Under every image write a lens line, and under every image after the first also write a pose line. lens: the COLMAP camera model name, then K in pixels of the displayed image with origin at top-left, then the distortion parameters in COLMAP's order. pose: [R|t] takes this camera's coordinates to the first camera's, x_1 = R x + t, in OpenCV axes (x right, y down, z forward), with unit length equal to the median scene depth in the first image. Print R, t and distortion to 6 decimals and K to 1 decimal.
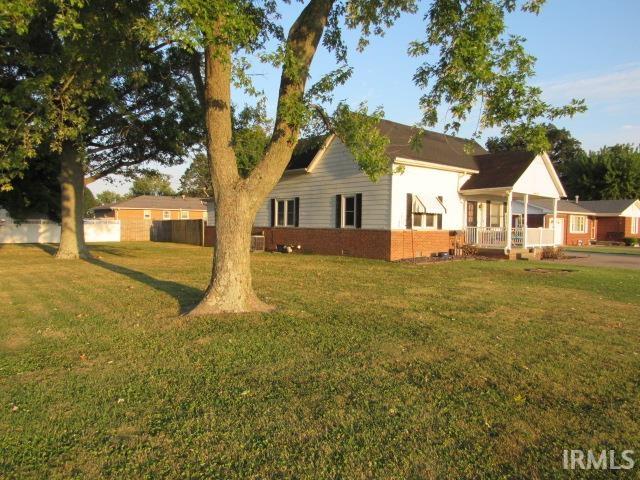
lens RADIAL K [[457.1, 0, 321.1], [0, 457.1, 237.8], [0, 0, 1]] dist [-0.017116, 0.002991]
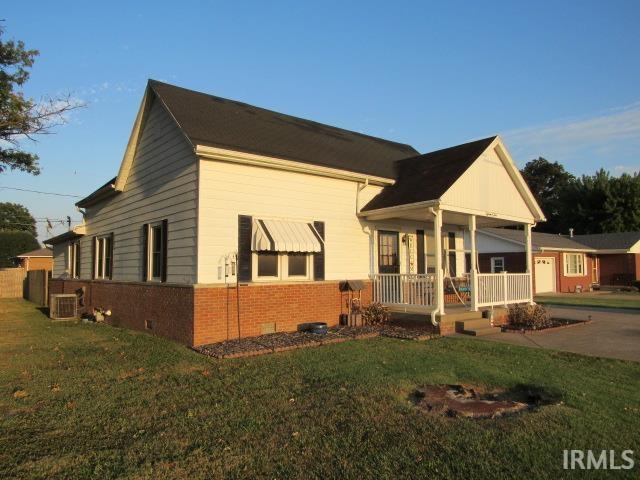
lens RADIAL K [[457.1, 0, 320.5], [0, 457.1, 242.0], [0, 0, 1]] dist [-0.017116, 0.002991]
pose [[0.999768, -0.021413, -0.002468, 0.252354], [0.021107, 0.995771, -0.089407, -0.014440], [0.004373, 0.089334, 0.995992, 0.416358]]
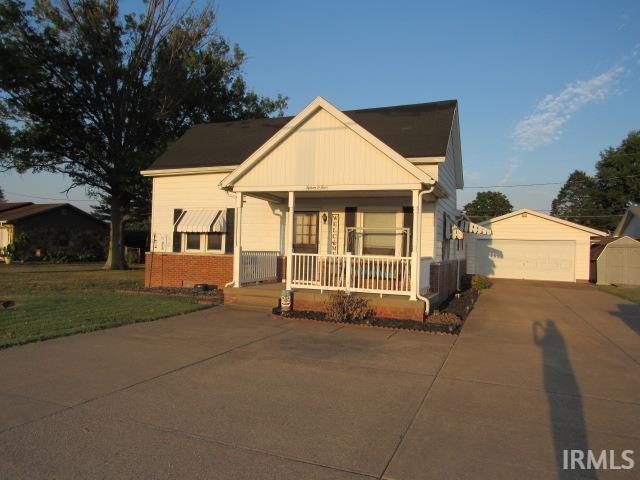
lens RADIAL K [[457.1, 0, 321.2], [0, 457.1, 241.0], [0, 0, 1]] dist [-0.017116, 0.002991]
pose [[0.465210, -0.015084, -0.885072, 0.930384], [-0.042162, 0.998342, -0.039176, -0.016186], [0.884196, 0.055542, 0.463803, 0.758137]]
